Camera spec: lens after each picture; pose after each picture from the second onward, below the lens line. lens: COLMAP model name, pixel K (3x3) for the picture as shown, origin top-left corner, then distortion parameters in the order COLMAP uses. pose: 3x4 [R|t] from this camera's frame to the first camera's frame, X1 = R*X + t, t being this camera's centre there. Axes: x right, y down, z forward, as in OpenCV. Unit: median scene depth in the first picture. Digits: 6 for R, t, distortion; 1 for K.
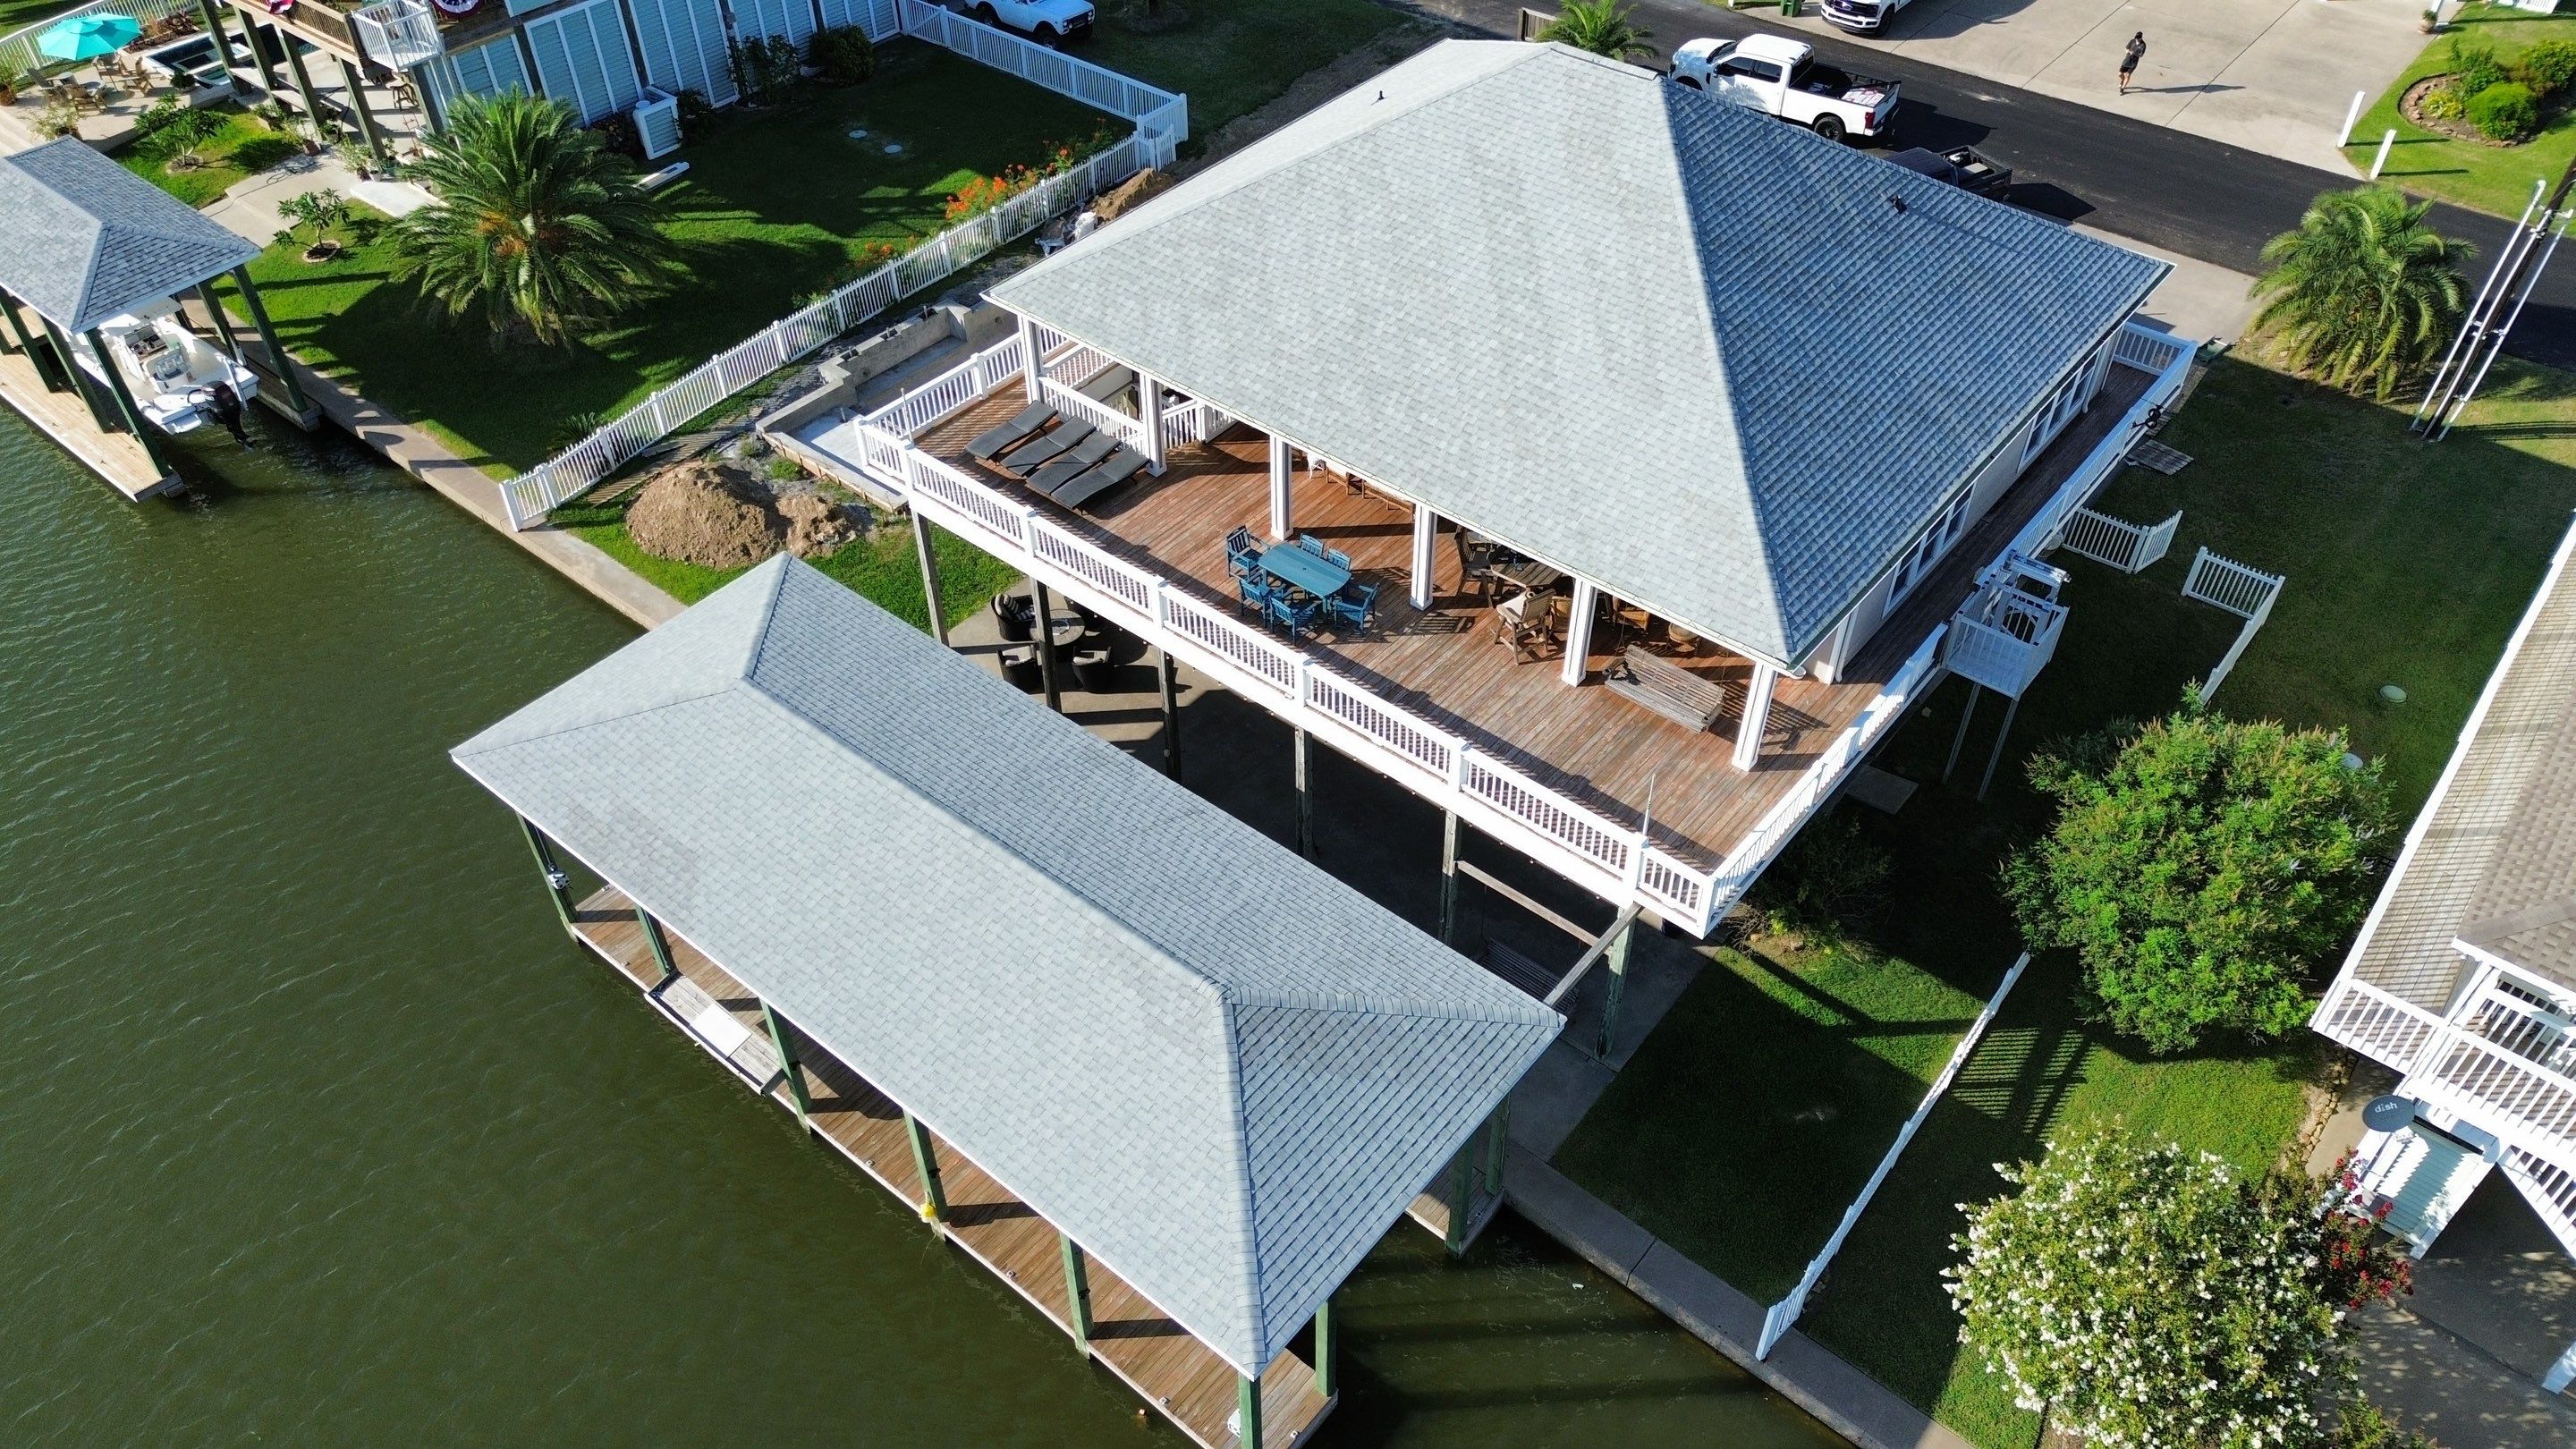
lens RADIAL K [[1841.5, 0, 1288.0], [0, 1841.5, 724.5], [0, 0, 1]] dist [0.079619, -0.068511]
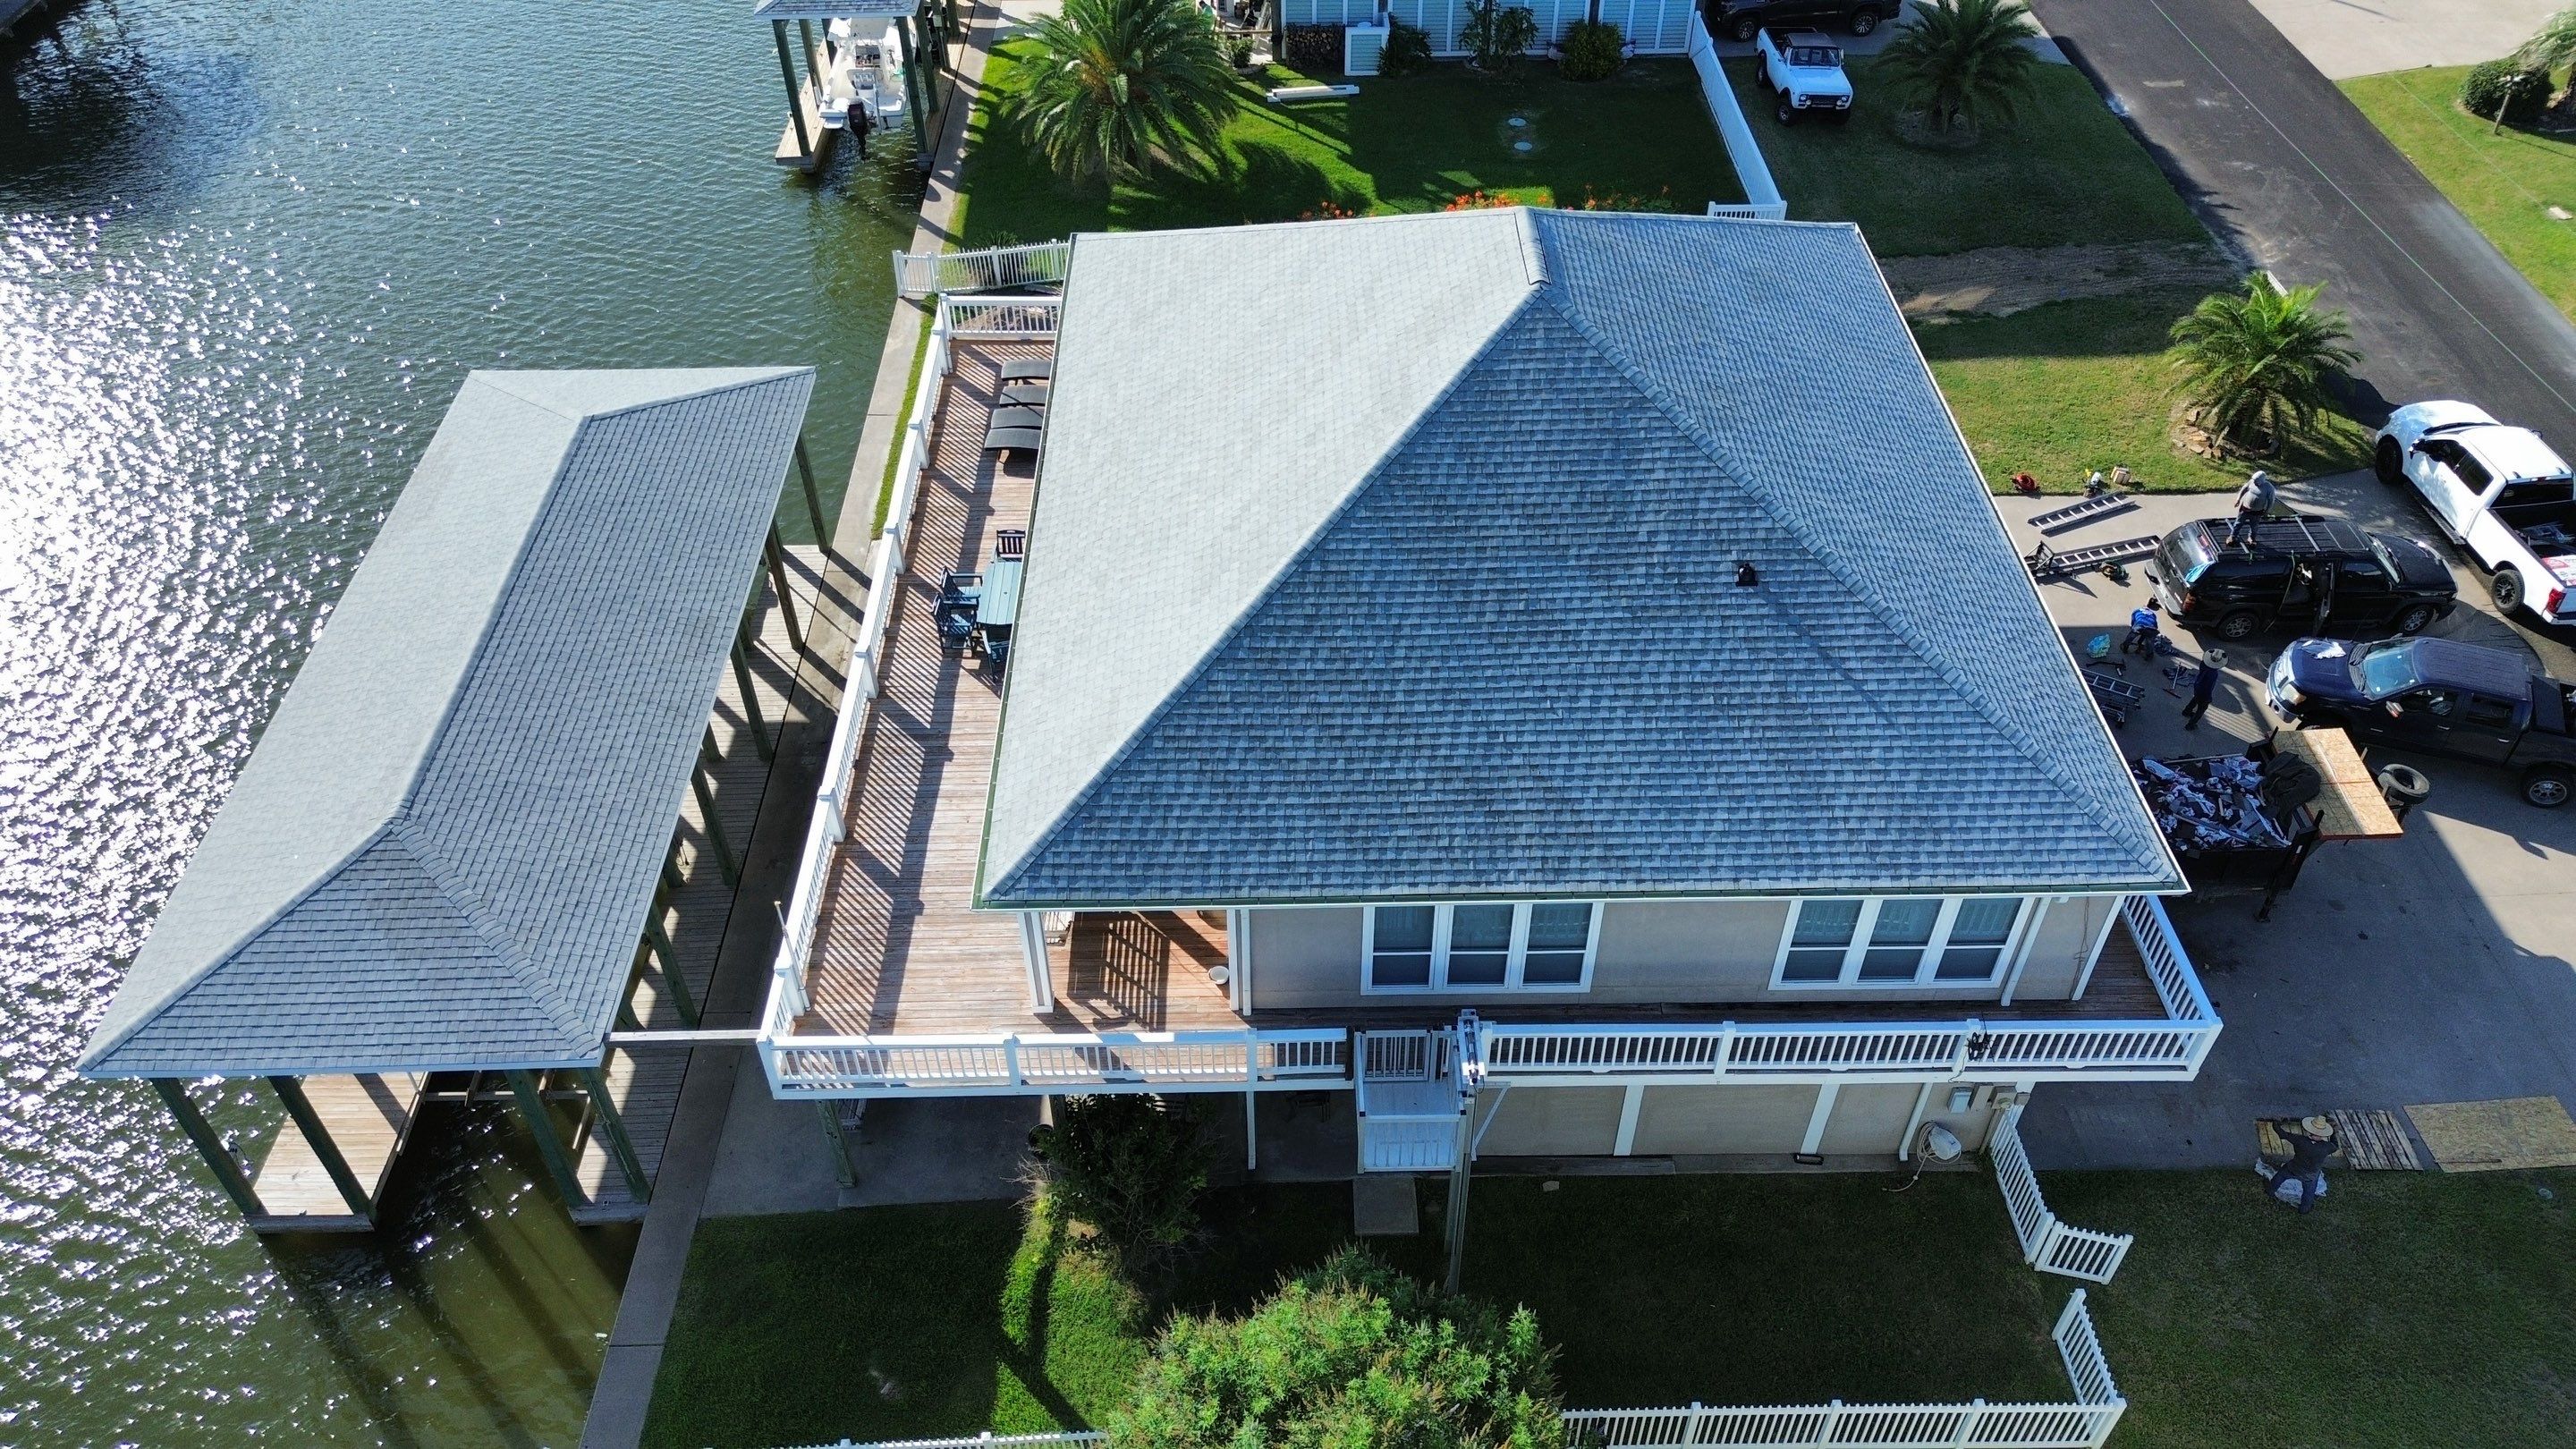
lens RADIAL K [[1841.5, 0, 1288.0], [0, 1841.5, 724.5], [0, 0, 1]] dist [0.079619, -0.068511]
pose [[0.649036, 0.520733, -0.554608, 0.522549], [-0.518596, 0.836230, 0.178260, -0.214346], [0.556606, 0.171920, 0.812794, 0.250837]]
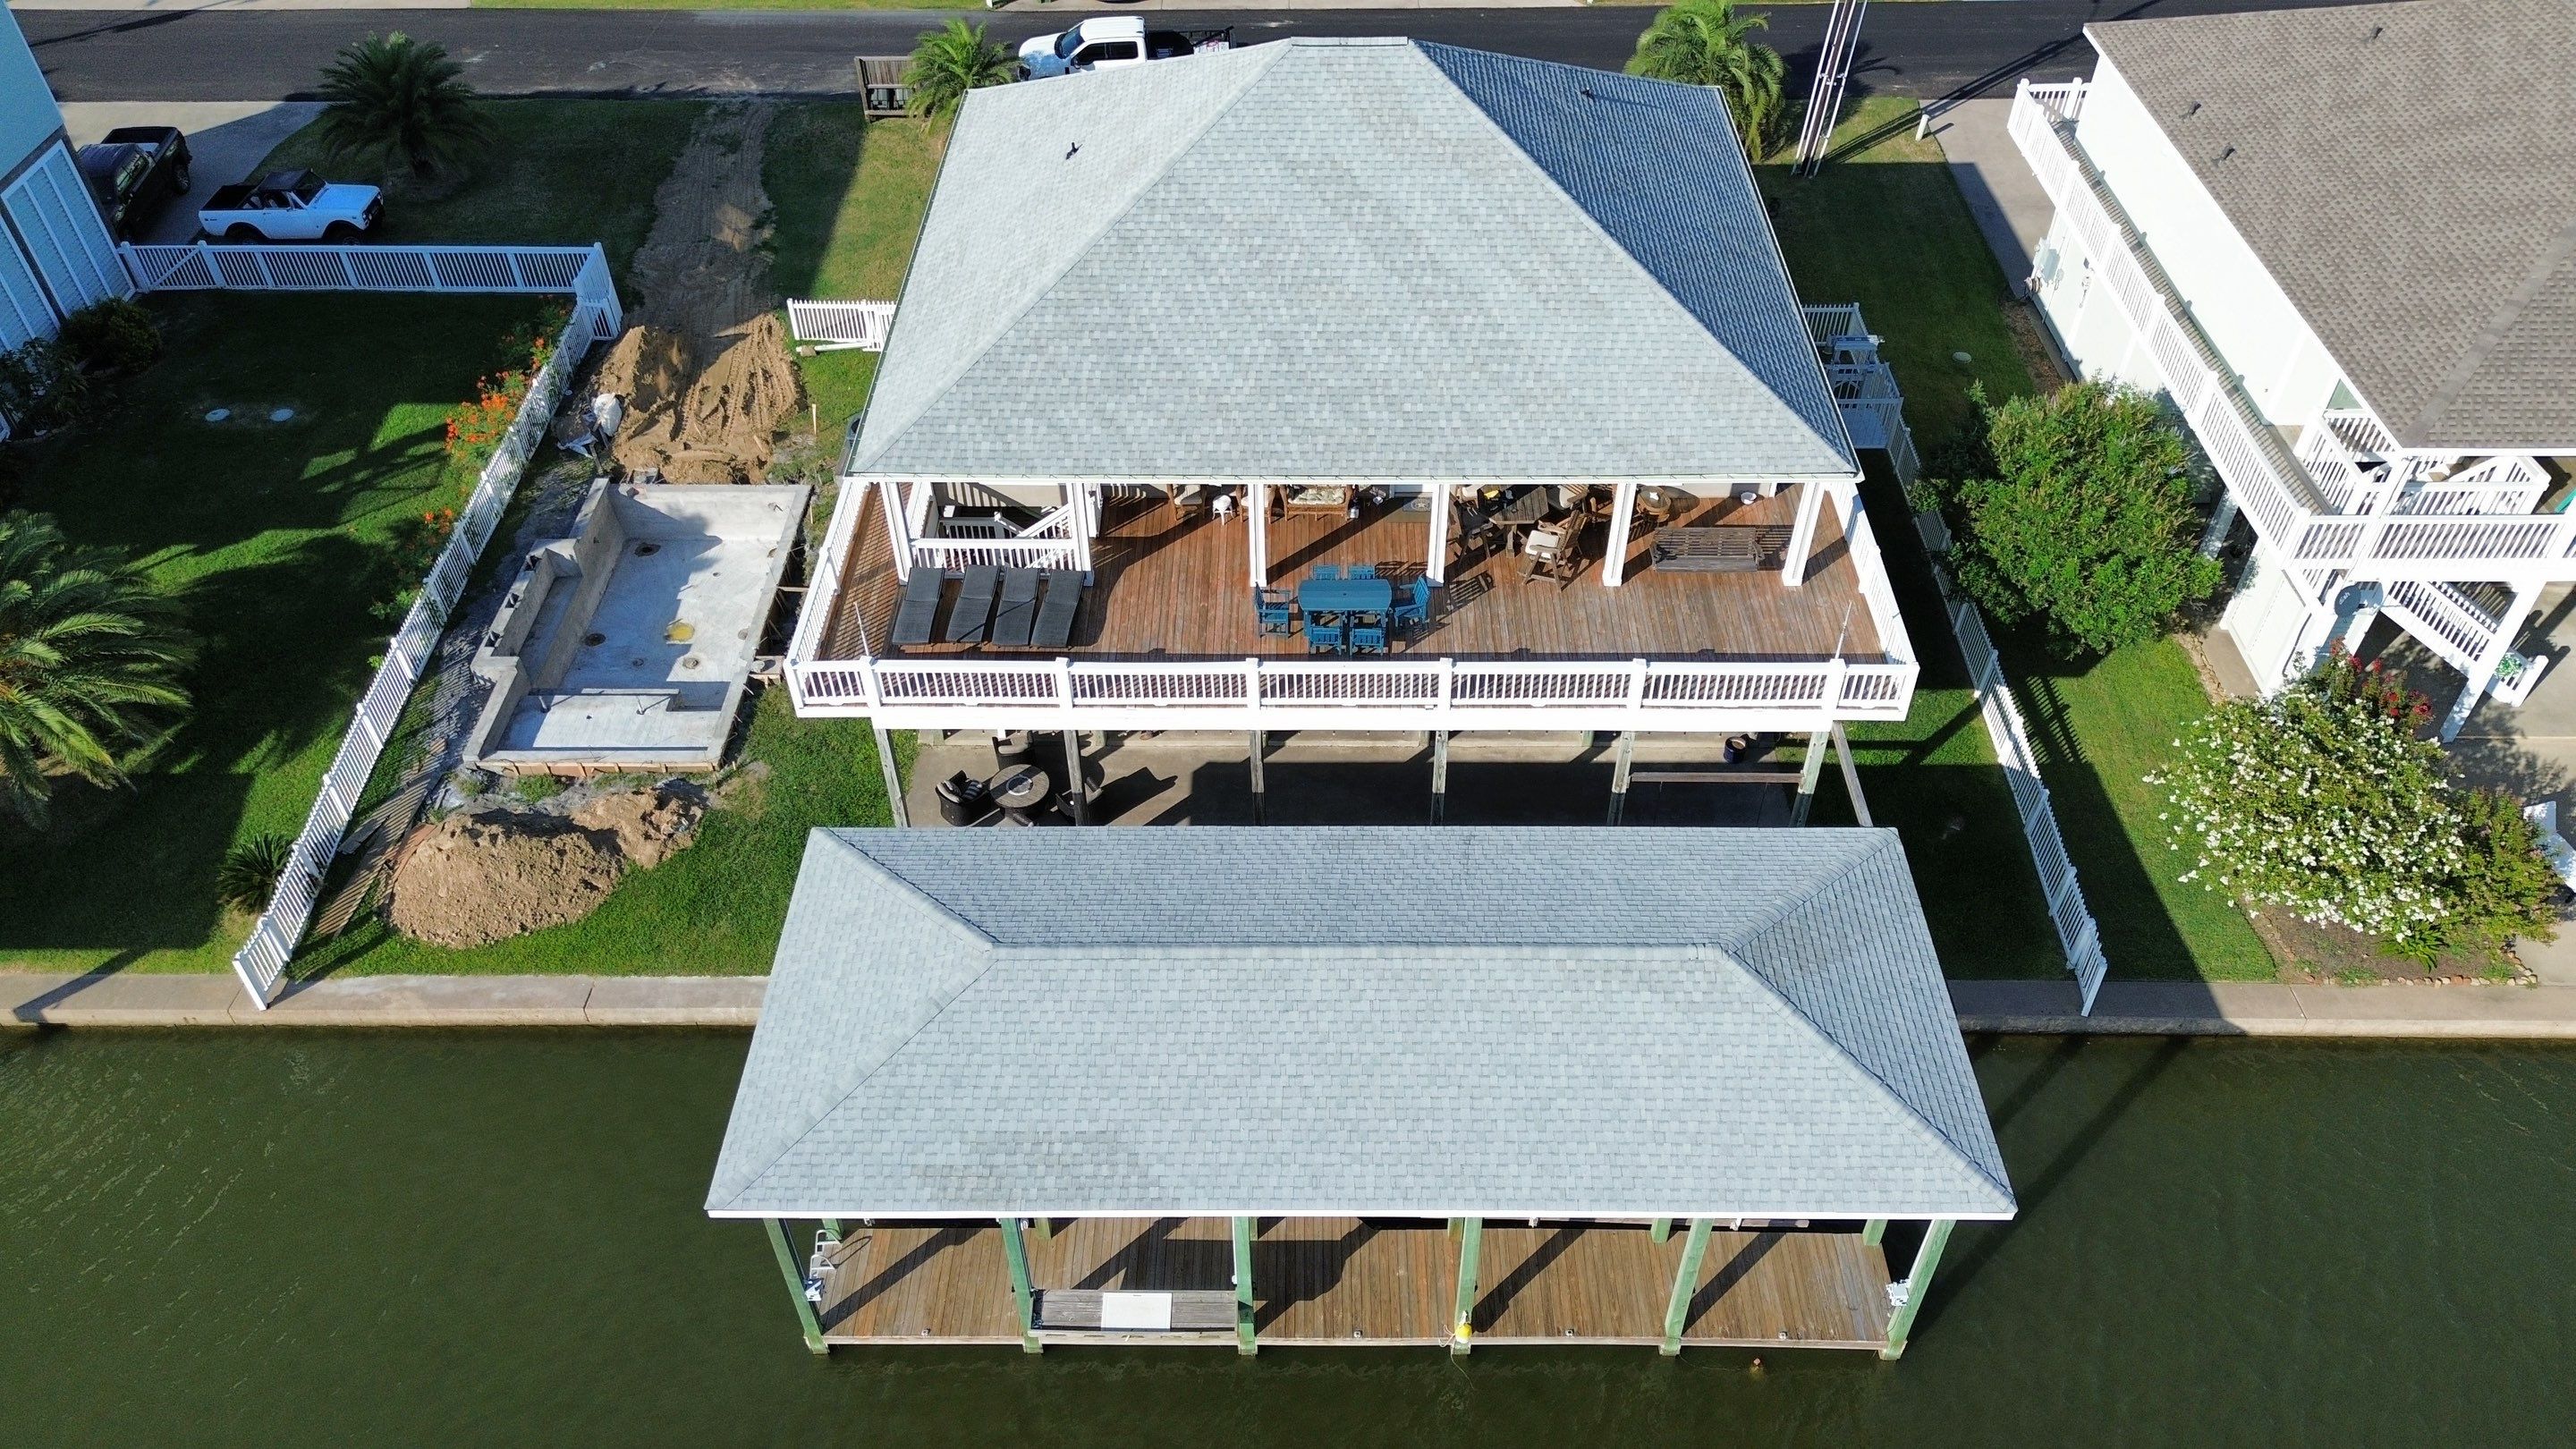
lens RADIAL K [[1841.5, 0, 1288.0], [0, 1841.5, 724.5], [0, 0, 1]] dist [0.079619, -0.068511]
pose [[0.776860, -0.430791, 0.459246, -0.395537], [0.431354, 0.895420, 0.110261, -0.113582], [-0.458718, 0.112440, 0.881439, 0.111264]]
